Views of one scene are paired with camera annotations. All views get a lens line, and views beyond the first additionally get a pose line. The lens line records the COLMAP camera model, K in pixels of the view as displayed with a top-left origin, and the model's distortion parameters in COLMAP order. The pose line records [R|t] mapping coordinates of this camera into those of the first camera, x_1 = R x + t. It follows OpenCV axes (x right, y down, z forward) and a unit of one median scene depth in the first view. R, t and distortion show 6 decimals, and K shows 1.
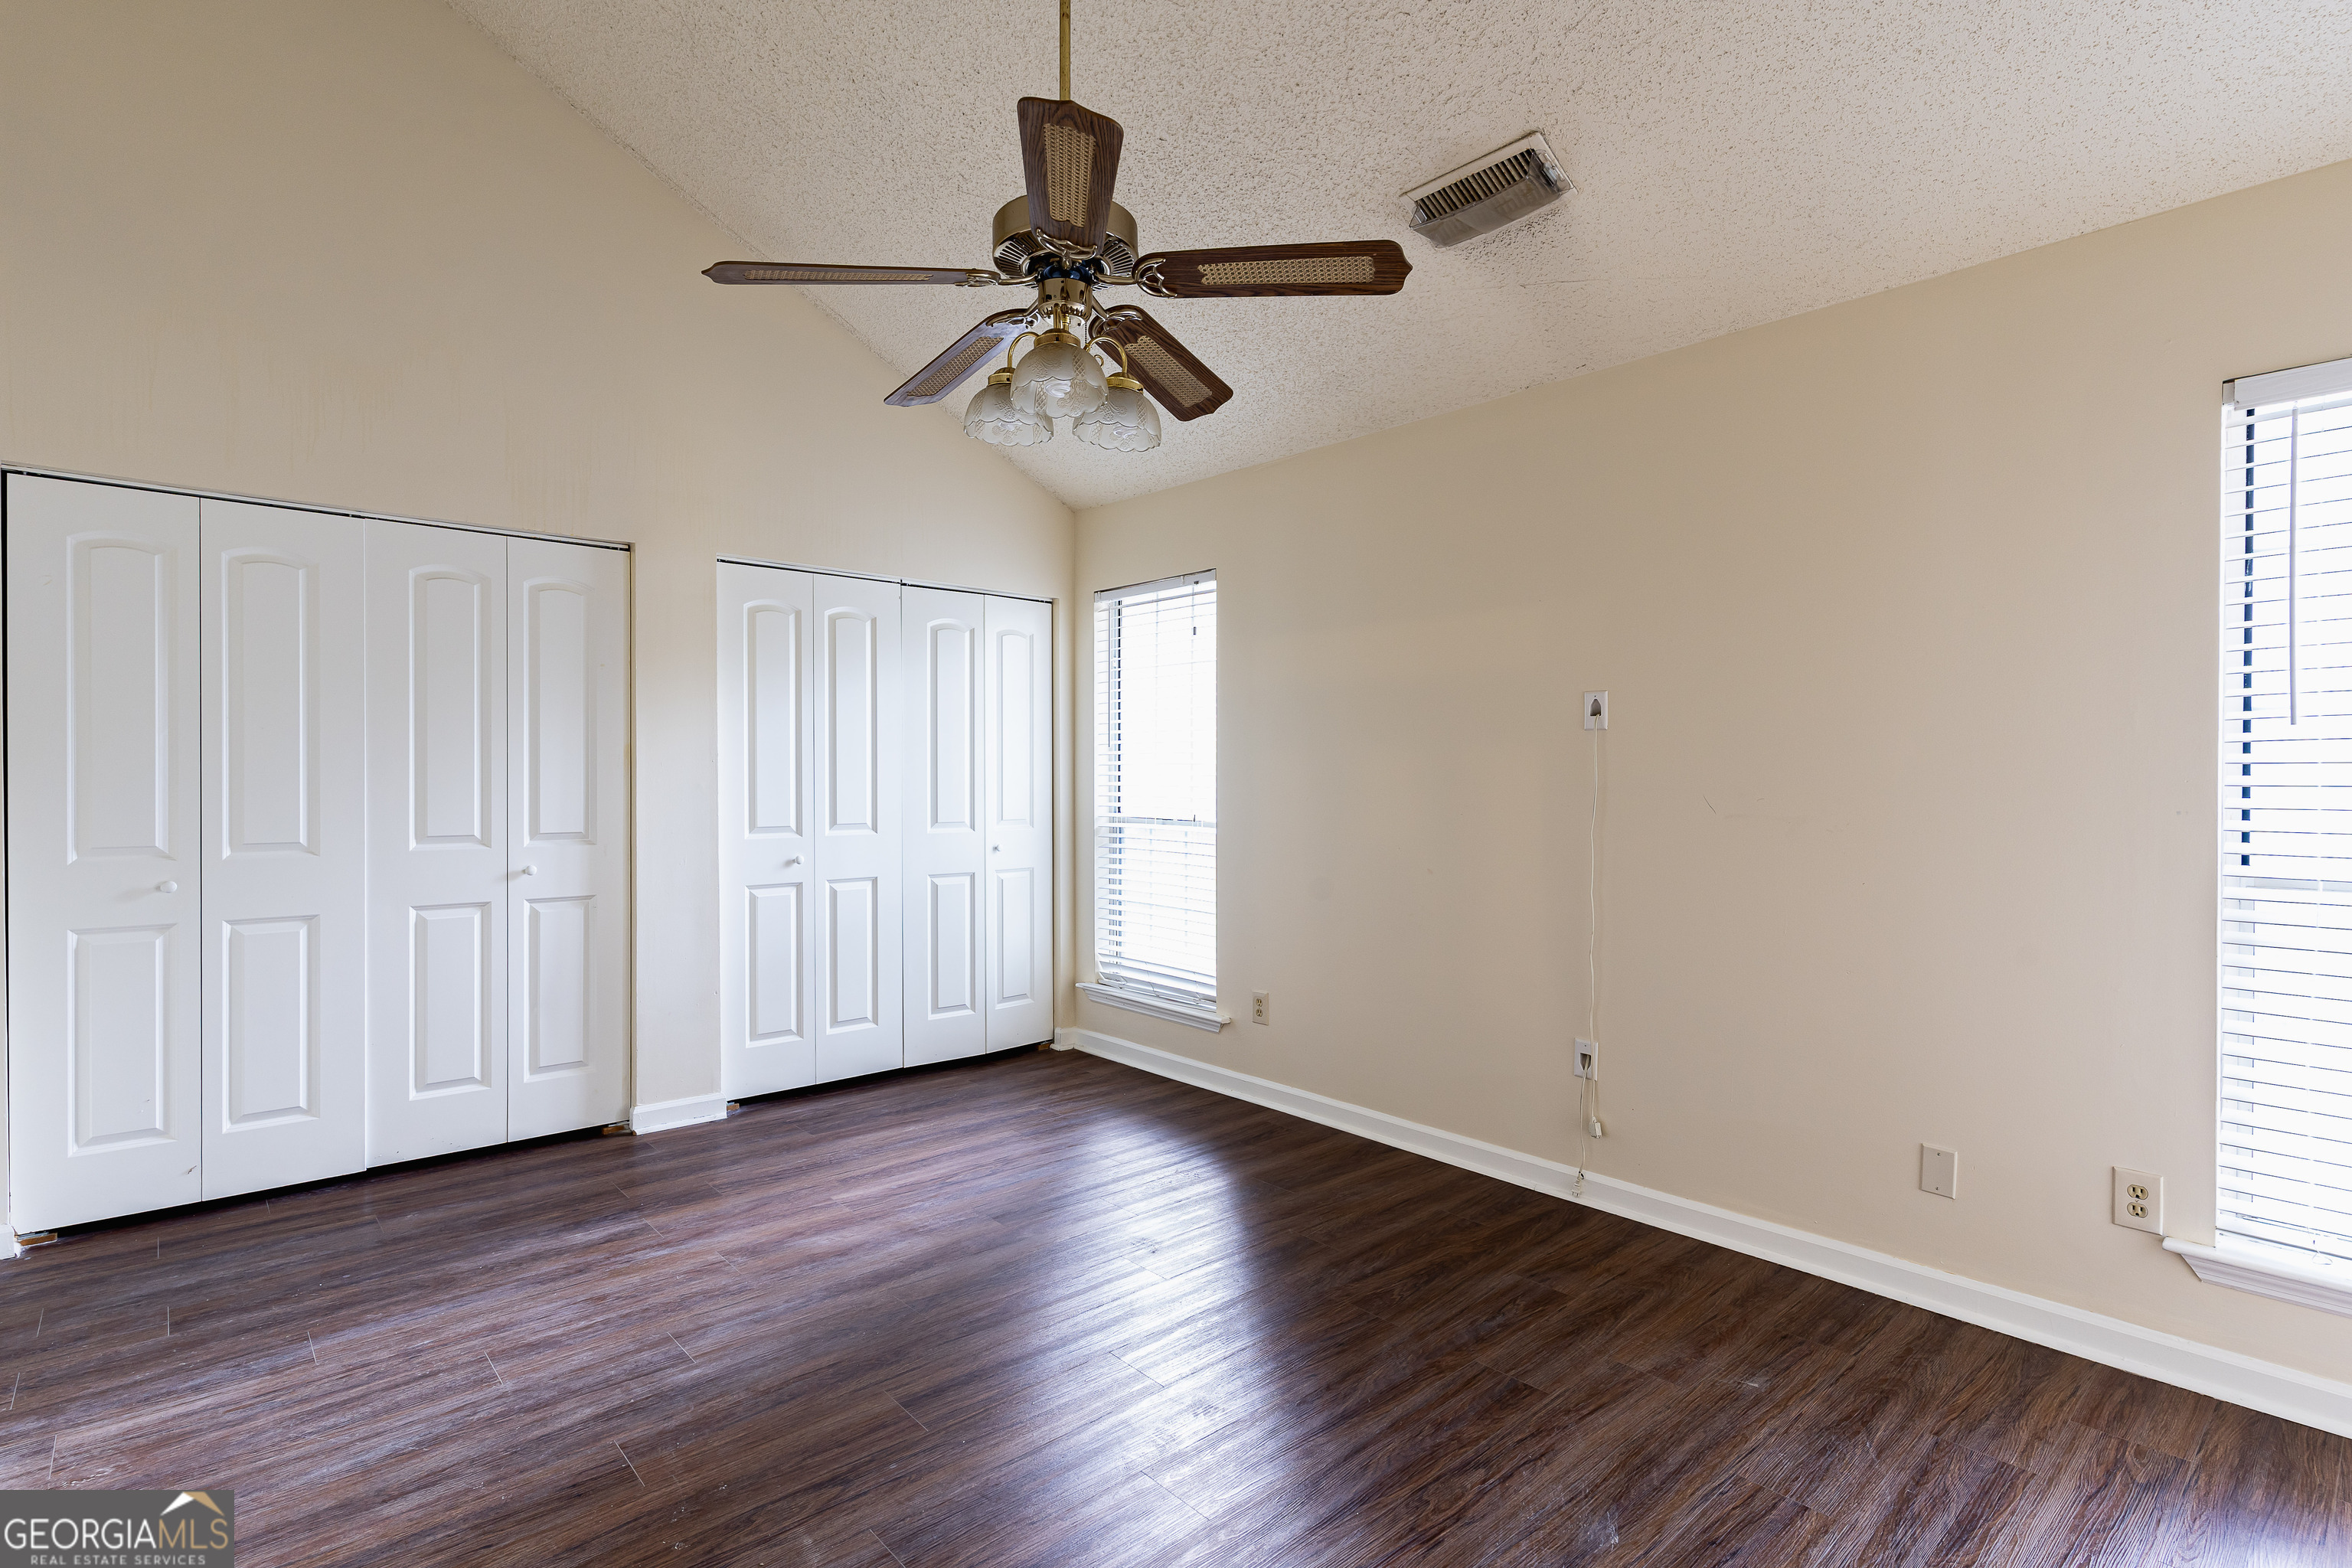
lens RADIAL K [[1143.4, 0, 1193.9], [0, 1143.4, 791.1], [0, 0, 1]] dist [0.000714, 0.000237]
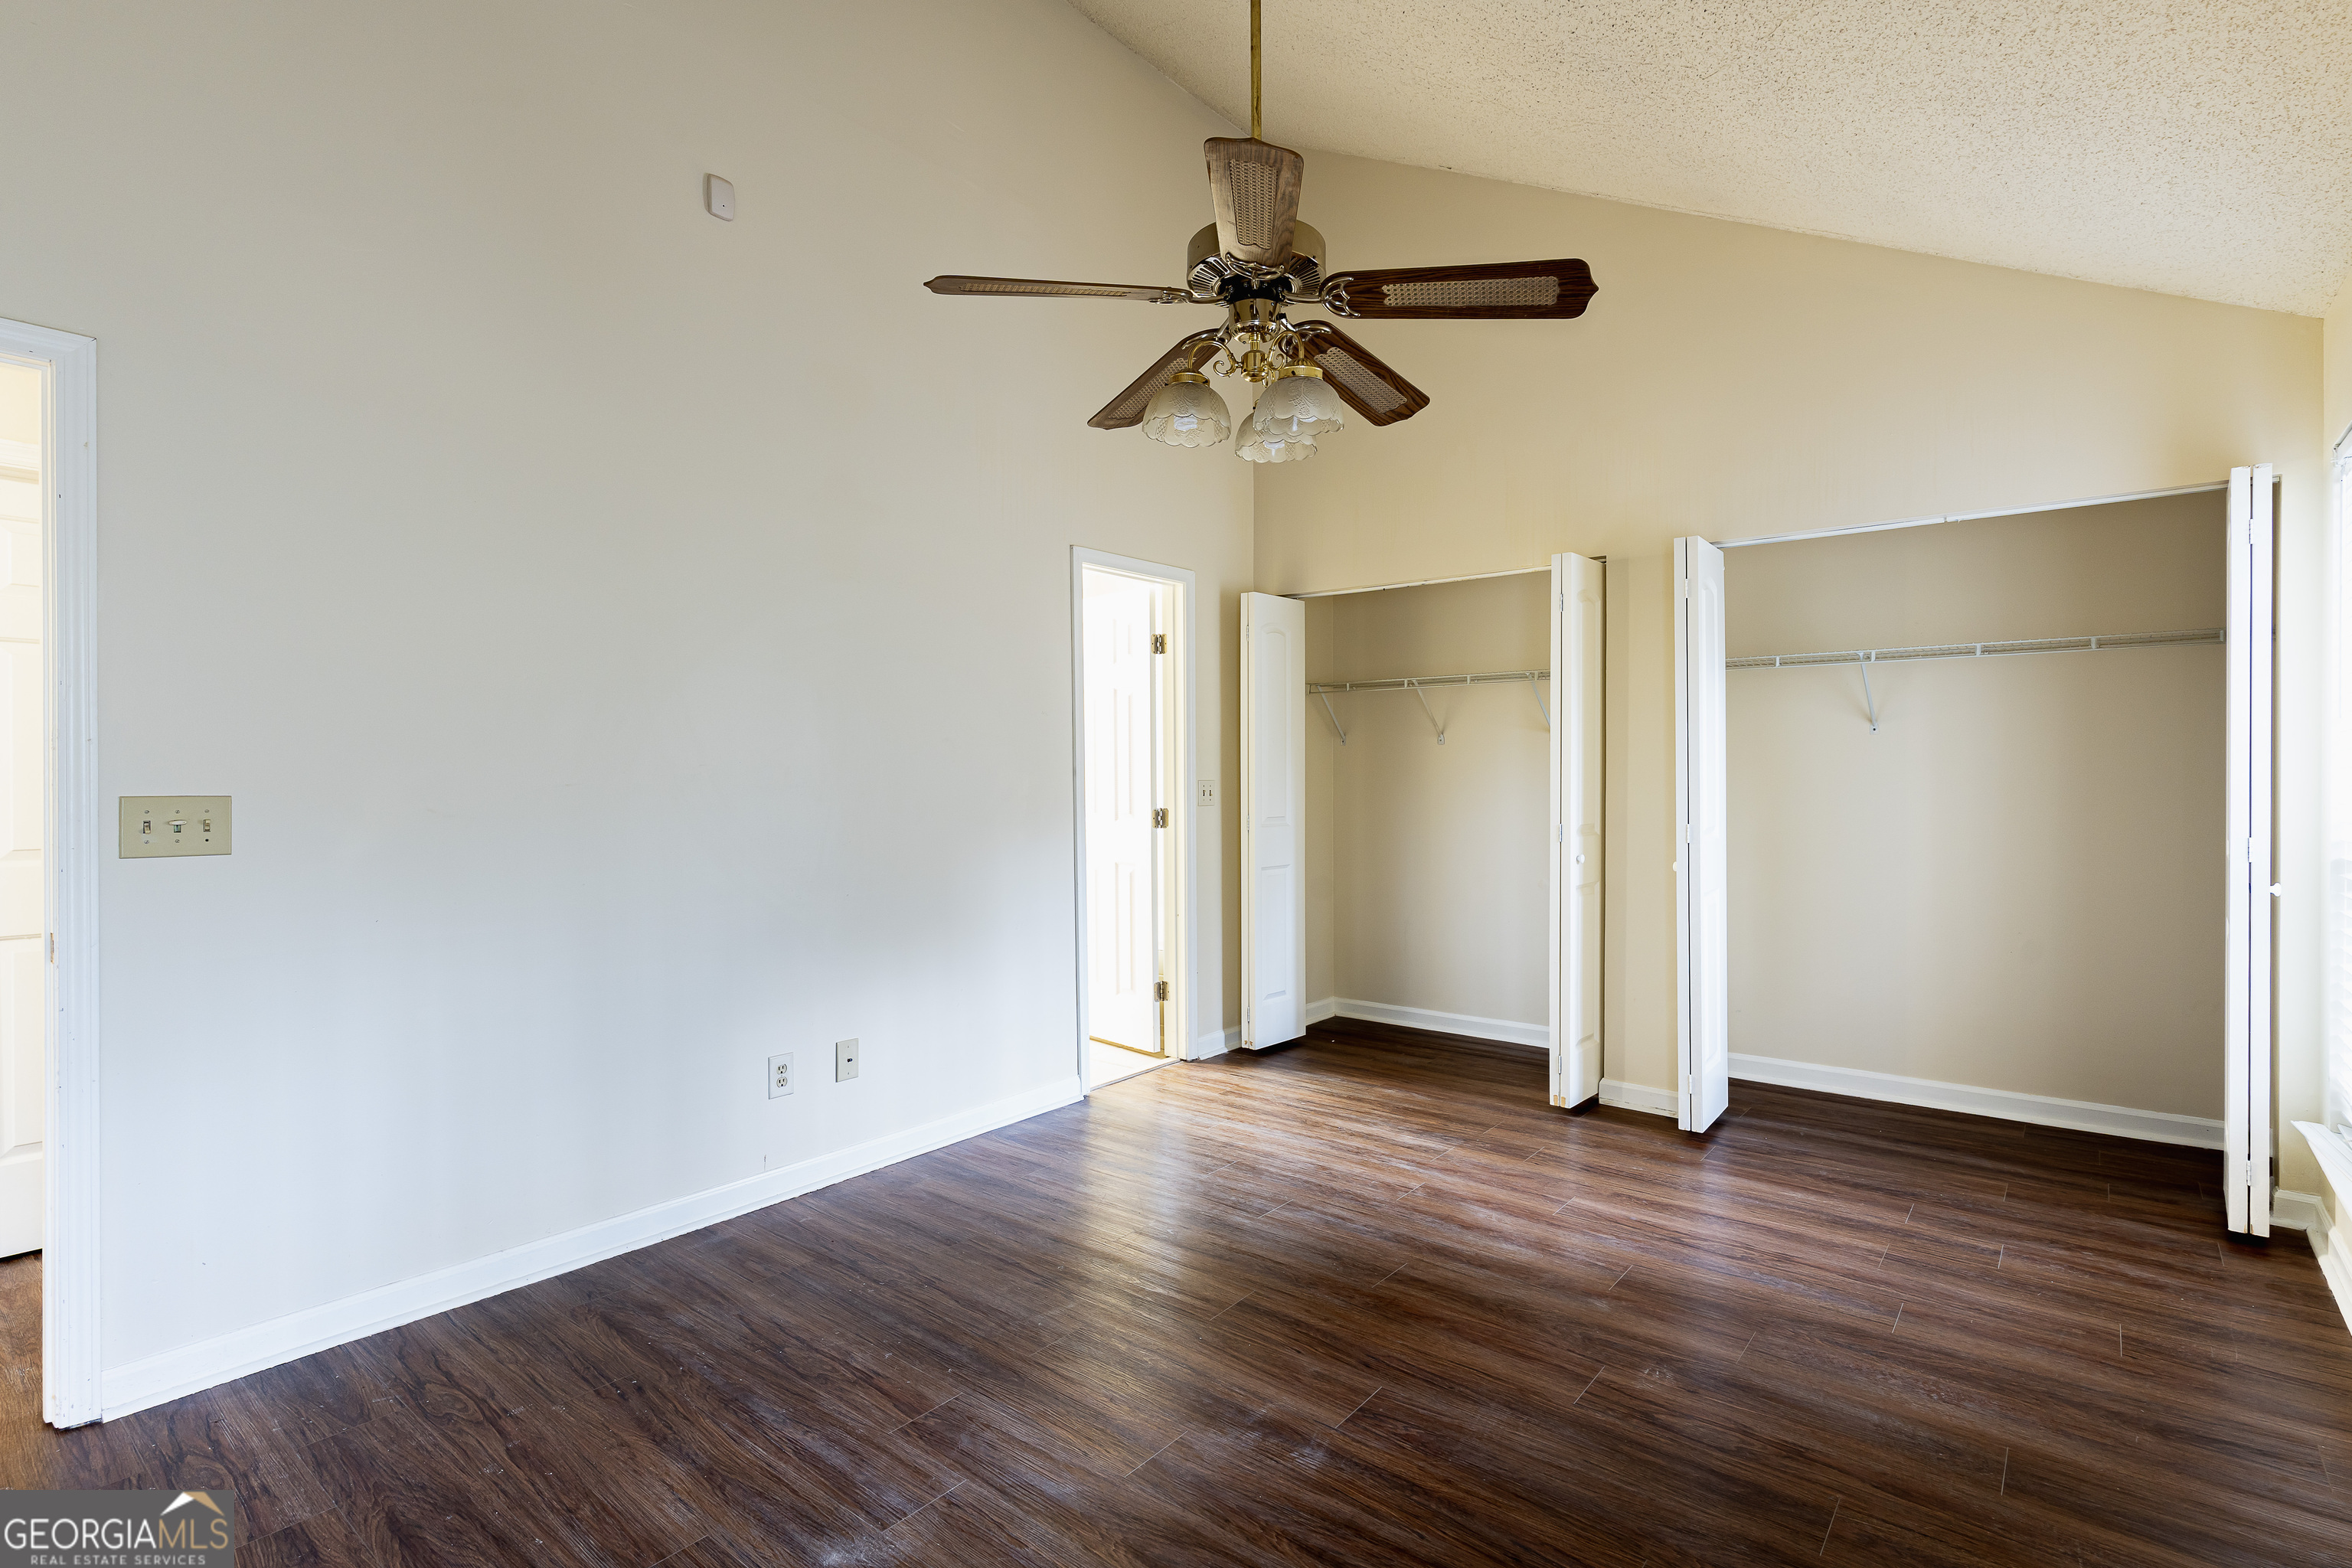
lens RADIAL K [[1112.4, 0, 1177.8], [0, 1112.4, 733.5], [0, 0, 1]] dist [0.000902, 0.000208]
pose [[0.149258, -0.040368, -0.987974, 0.712713], [-0.011723, 0.999024, -0.042591, -0.006327], [0.988729, 0.017939, 0.148639, 0.589639]]
